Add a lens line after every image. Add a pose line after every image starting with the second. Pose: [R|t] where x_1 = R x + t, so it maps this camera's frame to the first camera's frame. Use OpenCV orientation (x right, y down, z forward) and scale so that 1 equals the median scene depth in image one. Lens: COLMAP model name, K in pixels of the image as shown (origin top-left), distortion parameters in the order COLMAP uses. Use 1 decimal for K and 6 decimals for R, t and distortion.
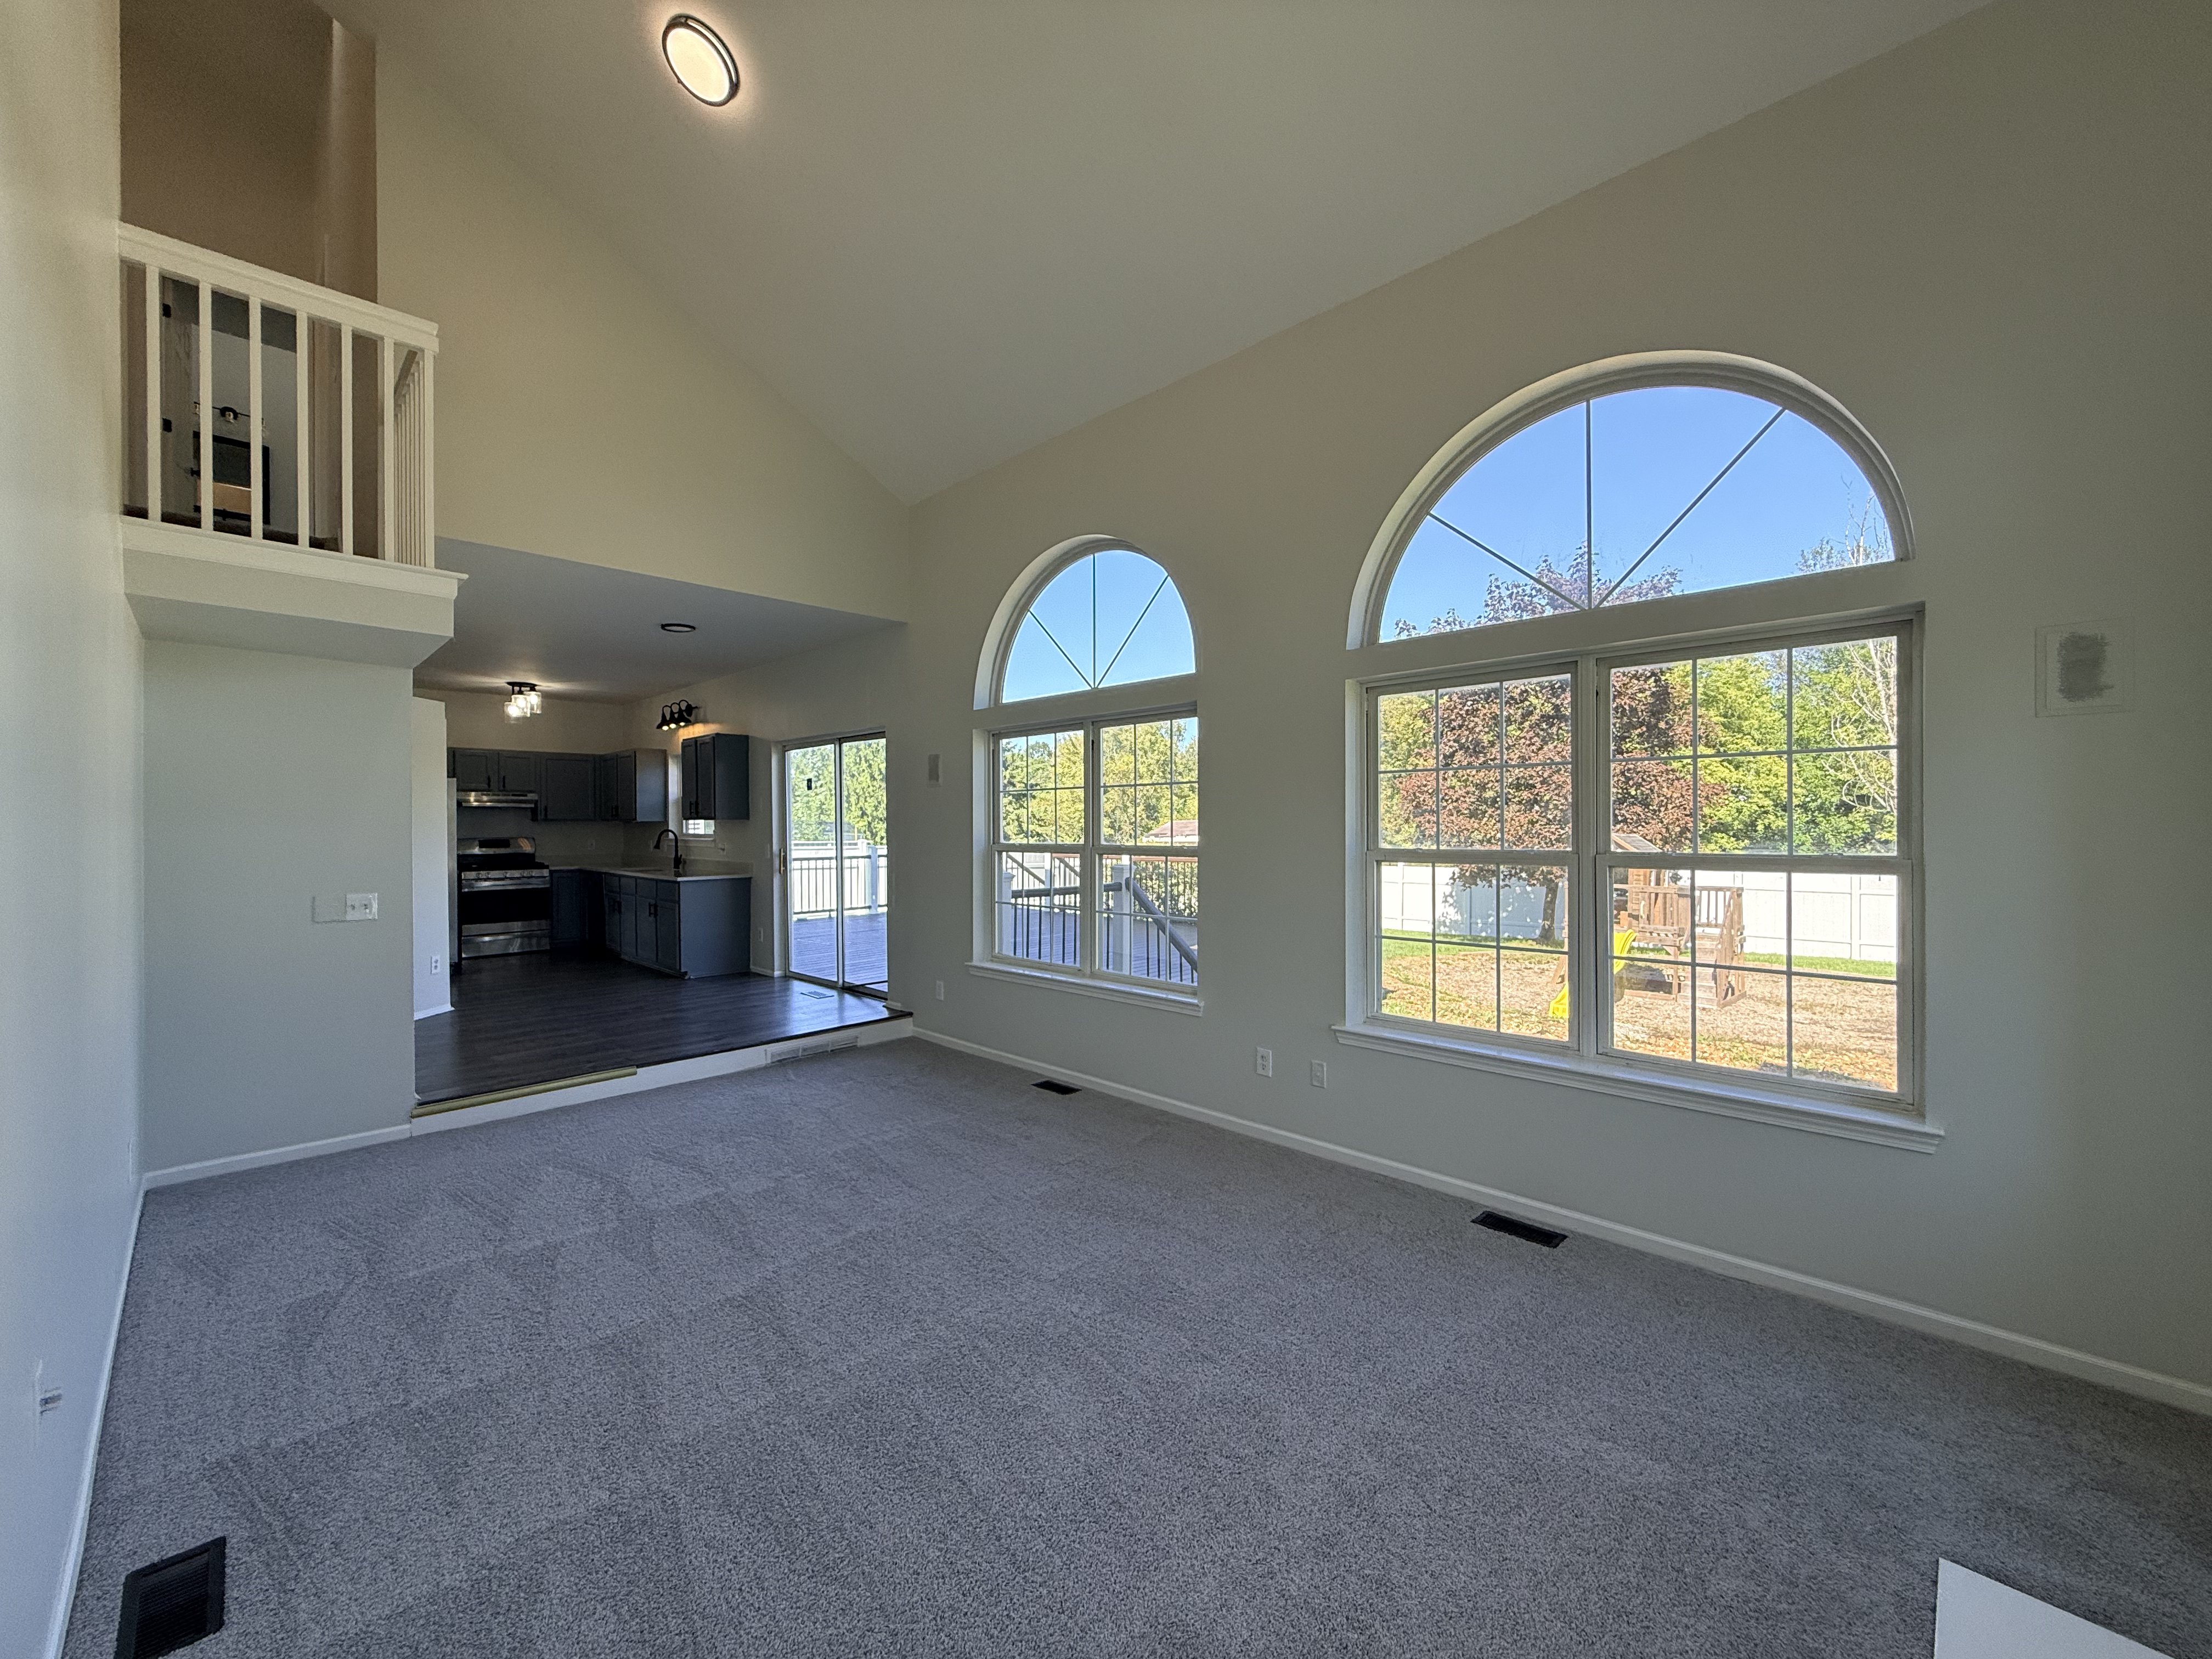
lens RADIAL K [[875.2, 0, 1108.9], [0, 875.2, 831.4], [0, 0, 1]] dist [0.001261, 0.000063]
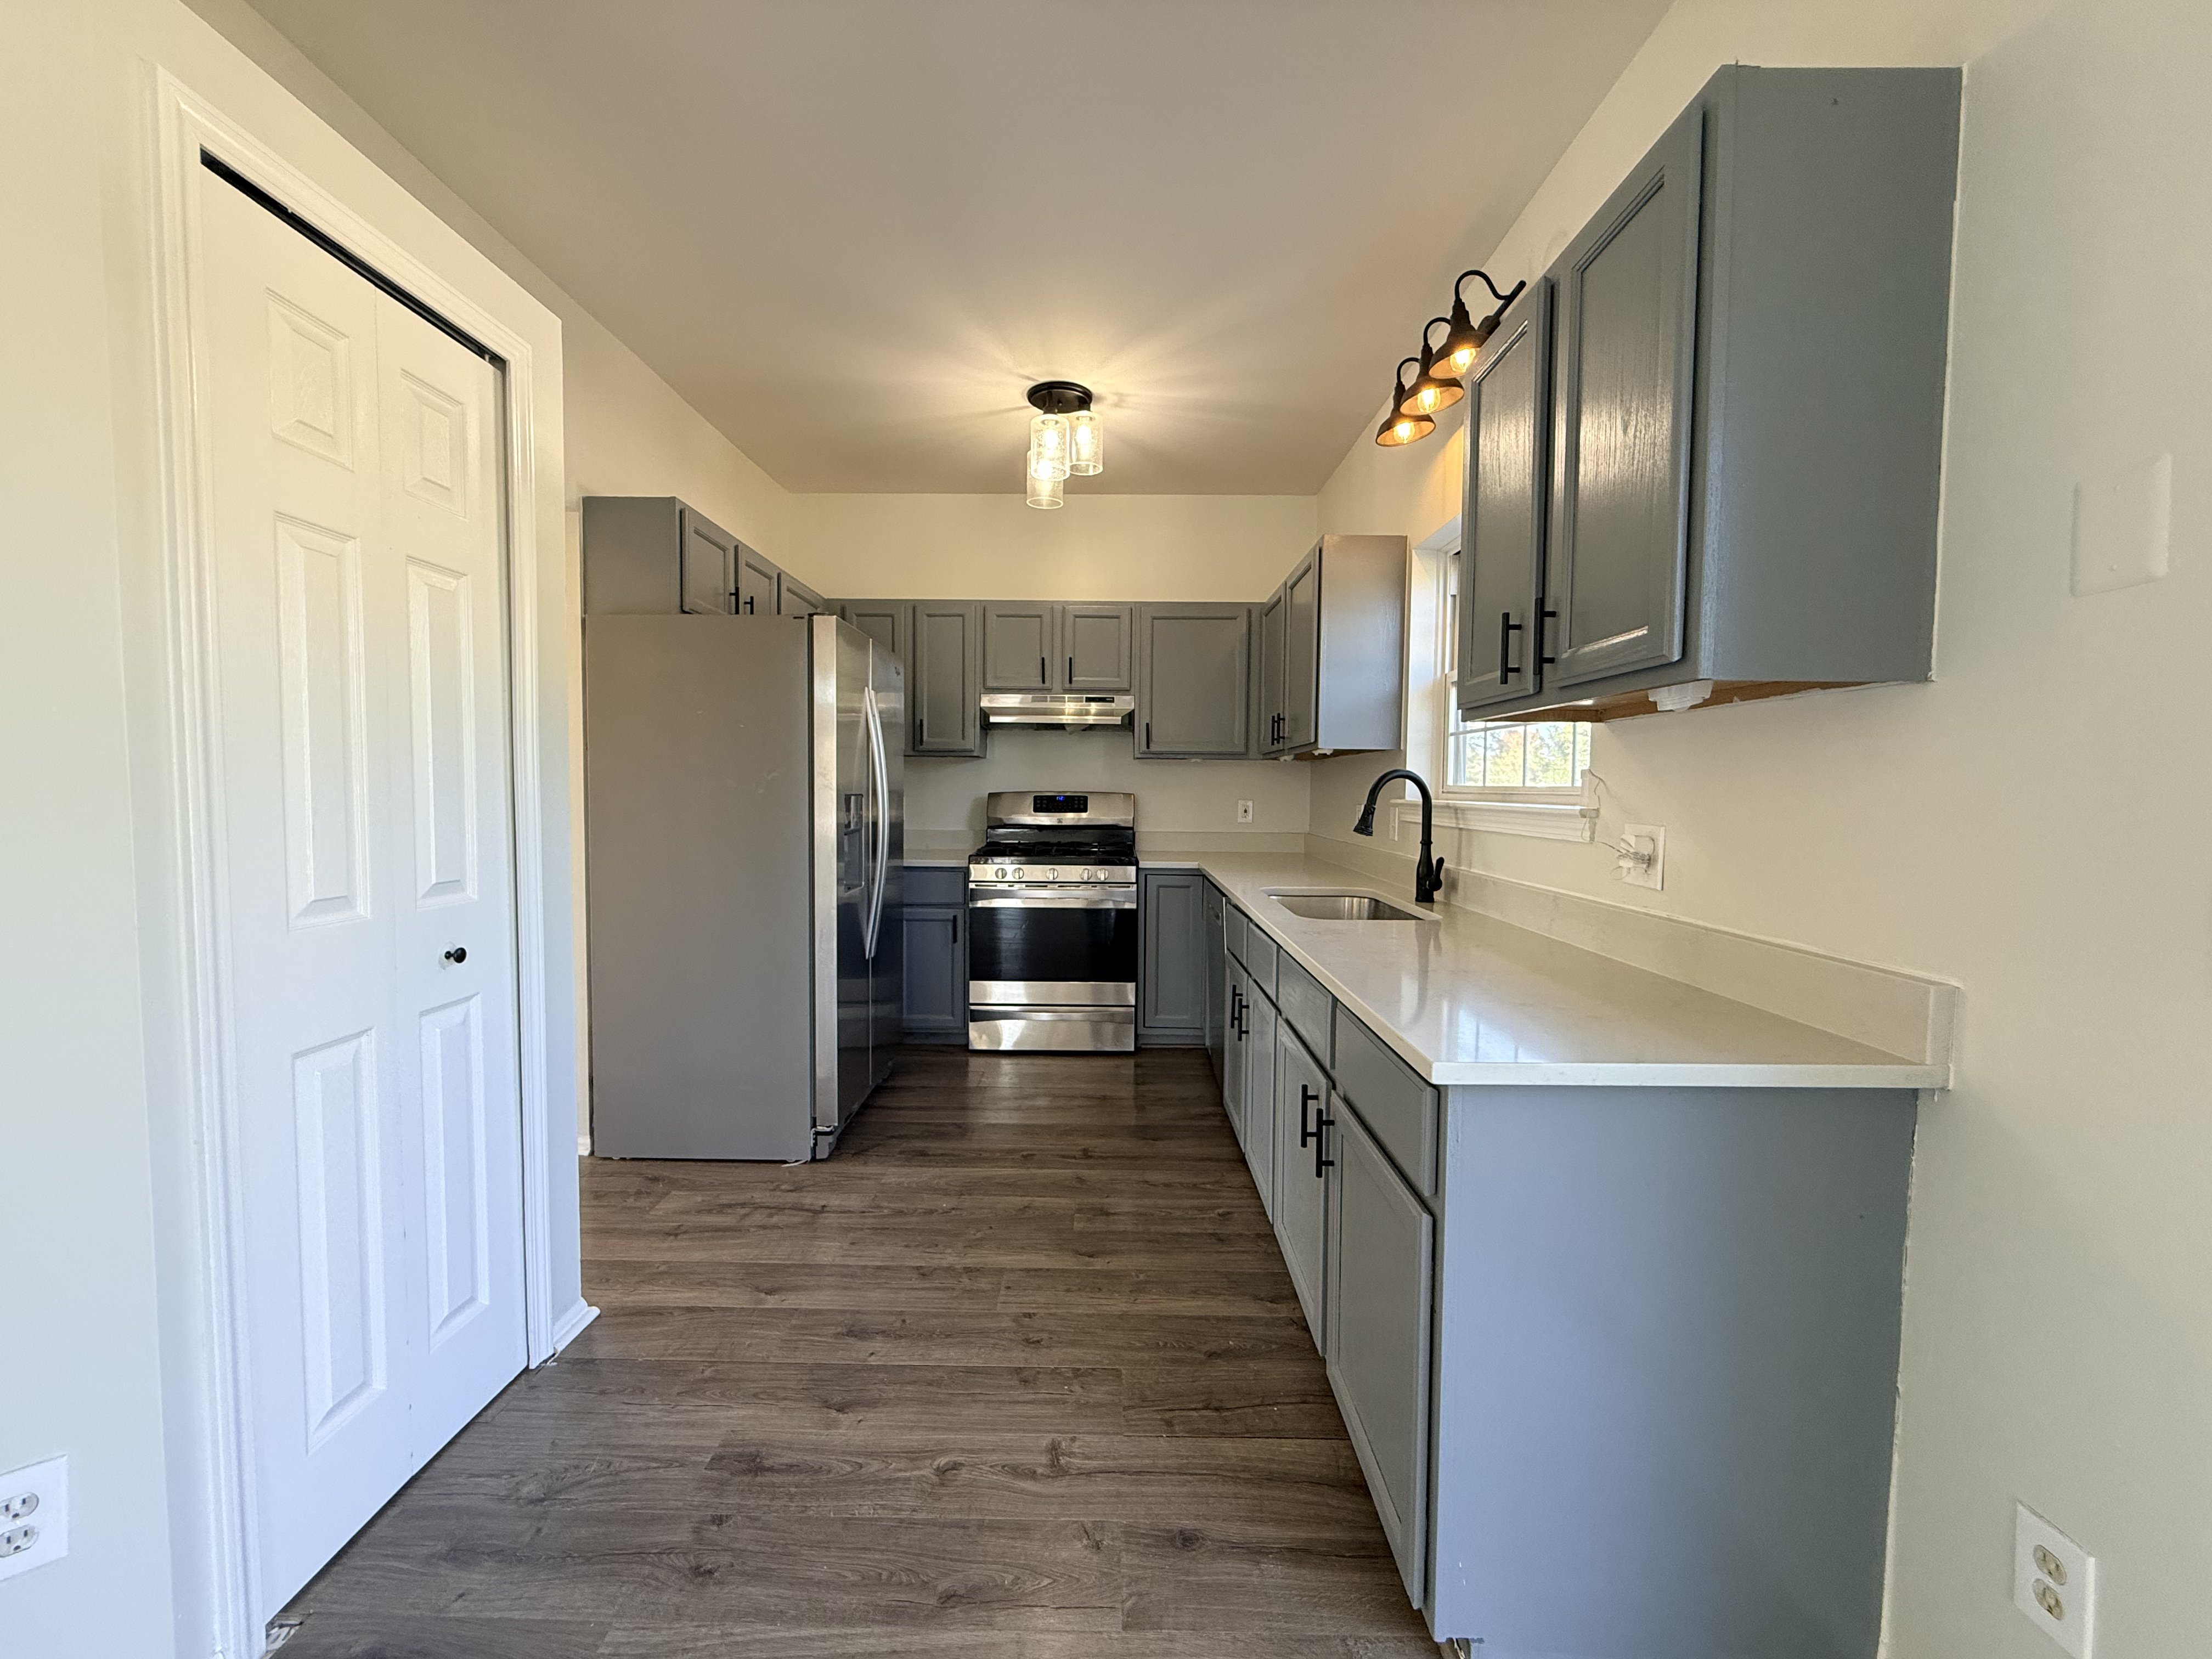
lens RADIAL K [[875.2, 0, 1107.1], [0, 875.2, 827.7], [0, 0, 1]] dist [0.001261, 0.000063]
pose [[0.694690, 0.045371, -0.717877, -0.342840], [-0.011614, 0.998586, 0.051873, 0.001992], [0.719215, -0.027698, 0.694235, 0.687936]]
